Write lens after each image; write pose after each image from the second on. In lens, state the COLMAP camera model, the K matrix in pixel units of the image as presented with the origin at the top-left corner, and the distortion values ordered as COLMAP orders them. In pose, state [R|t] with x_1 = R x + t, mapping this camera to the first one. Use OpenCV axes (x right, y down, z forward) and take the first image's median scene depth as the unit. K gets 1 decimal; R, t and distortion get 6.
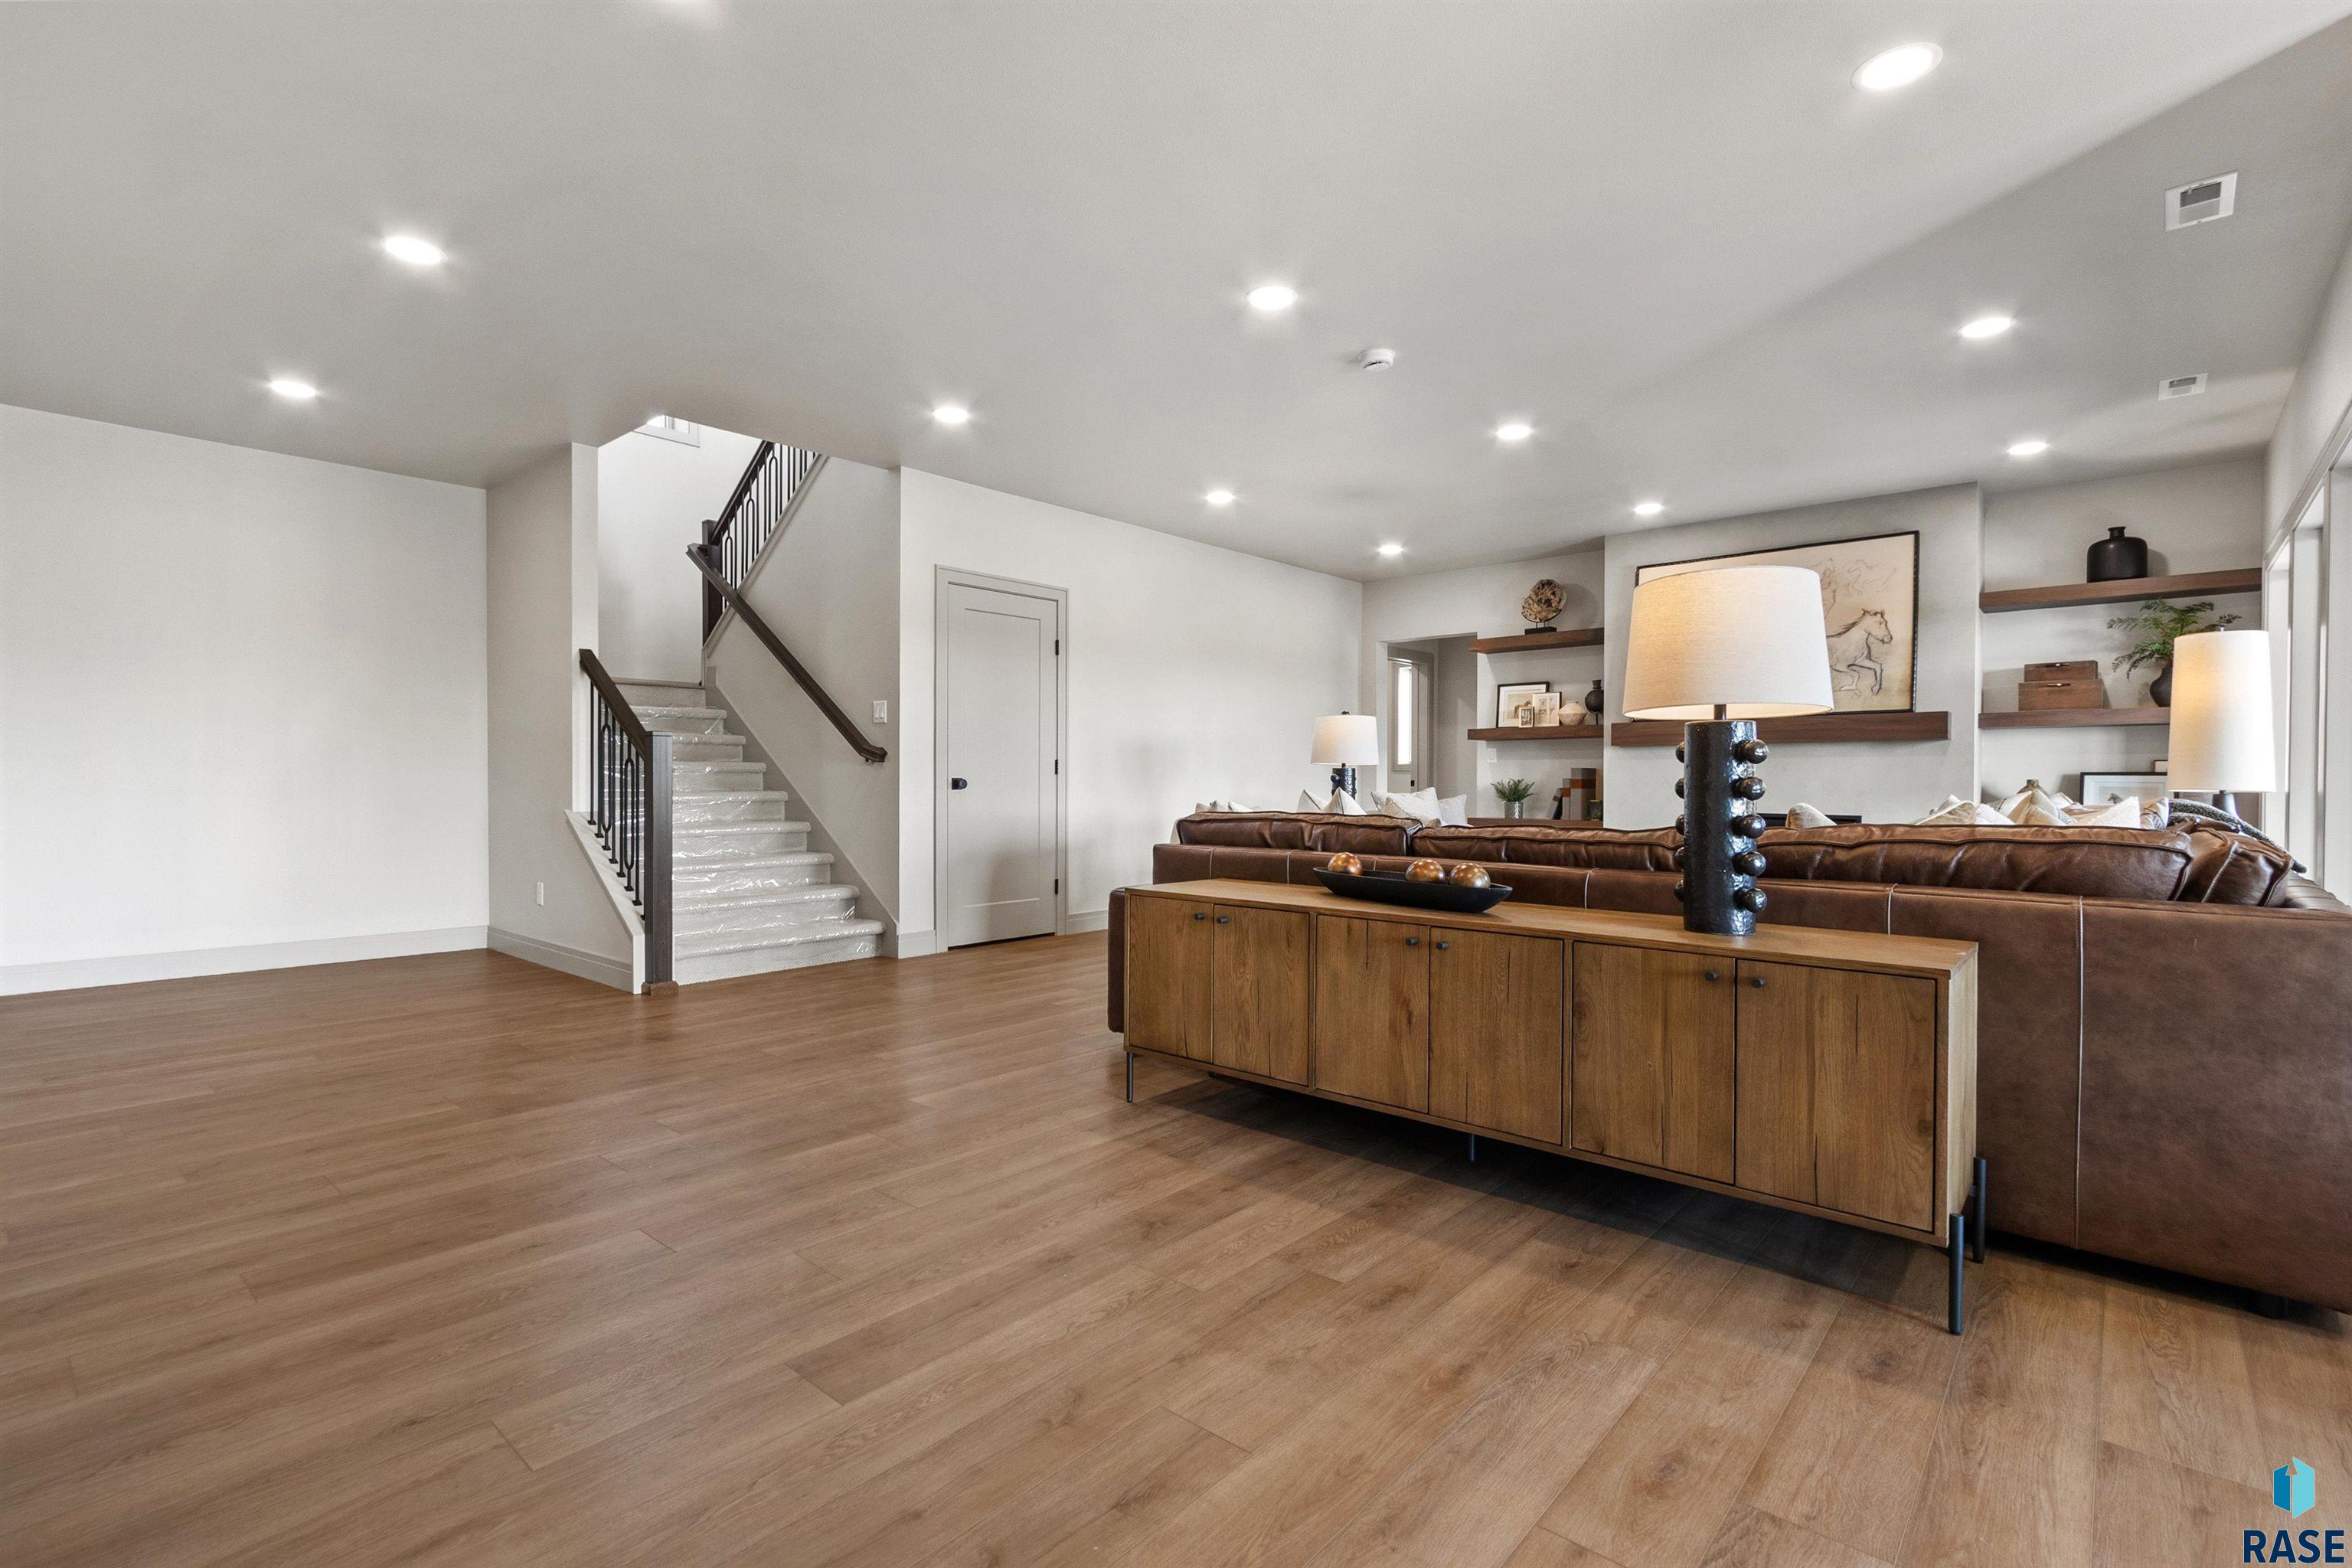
lens RADIAL K [[1075.9, 0, 1165.8], [0, 1075.9, 782.2], [0, 0, 1]] dist [-0.004843, -0.000296]
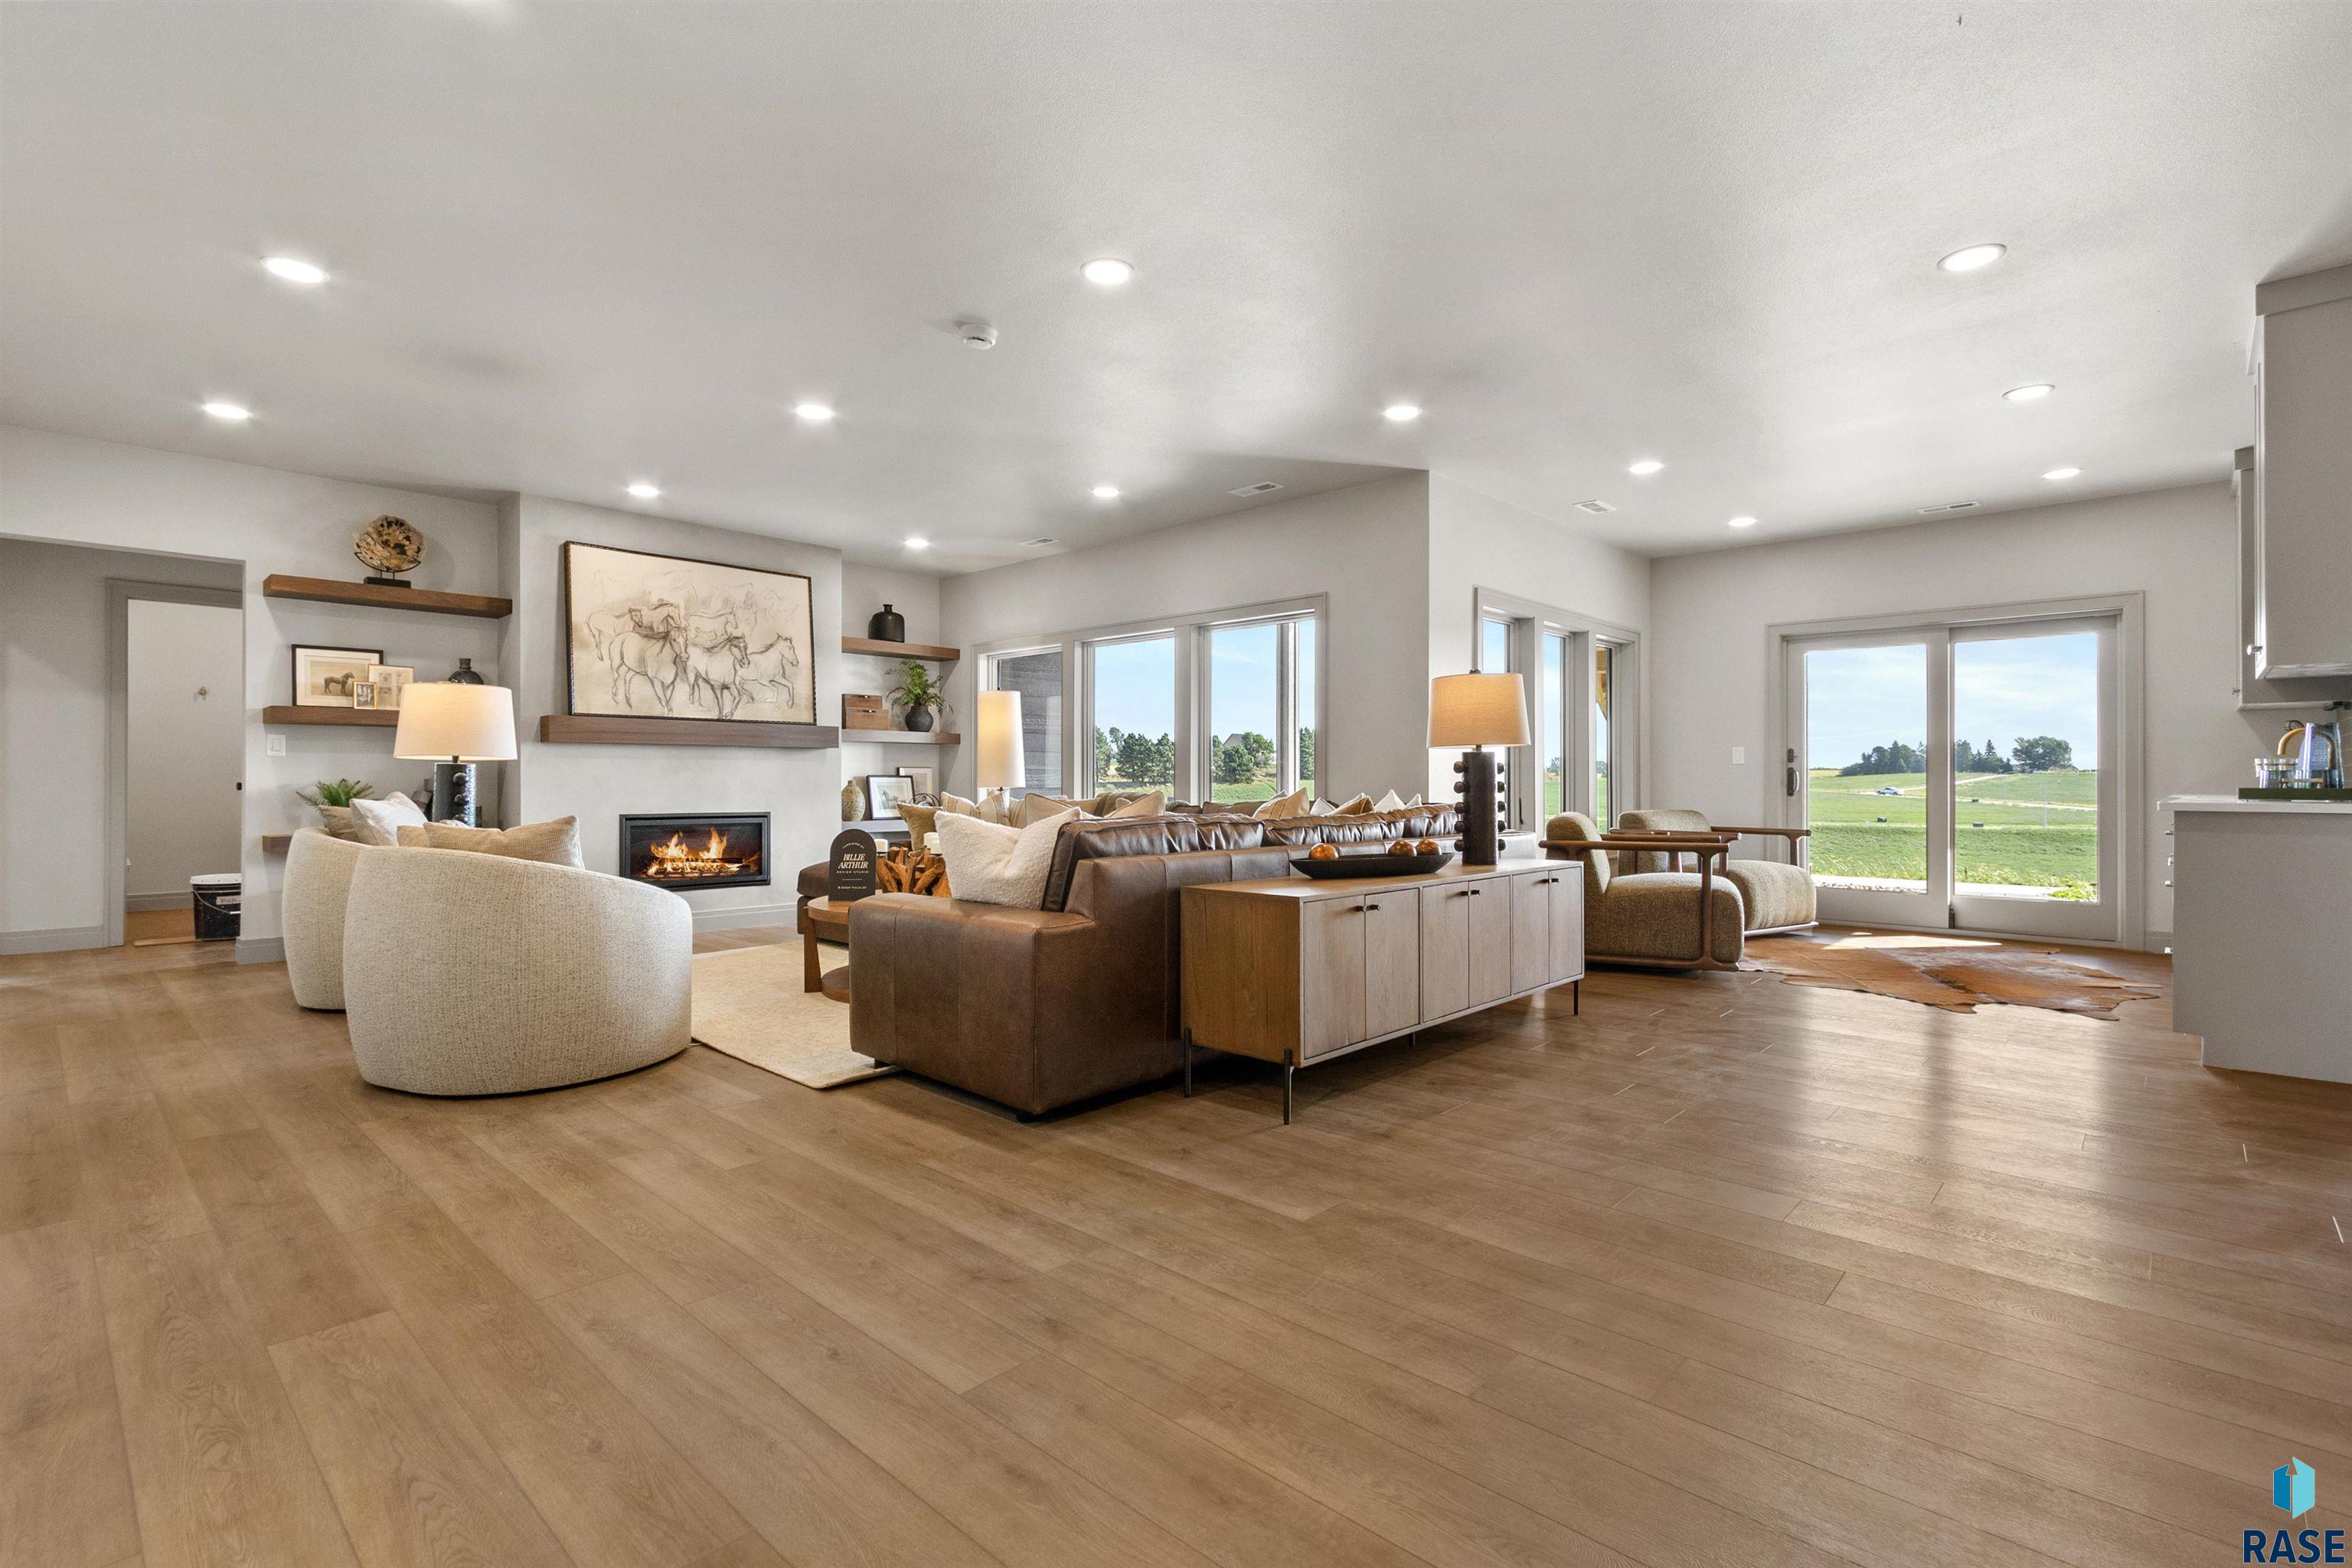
lens RADIAL K [[1075.9, 0, 1165.4], [0, 1075.9, 789.7], [0, 0, 1]] dist [-0.004843, -0.000296]
pose [[0.023531, -0.009398, 0.999679, -0.526728], [-0.001523, 0.999954, 0.009436, -0.004301], [-0.999722, -0.001745, 0.023516, 0.579639]]
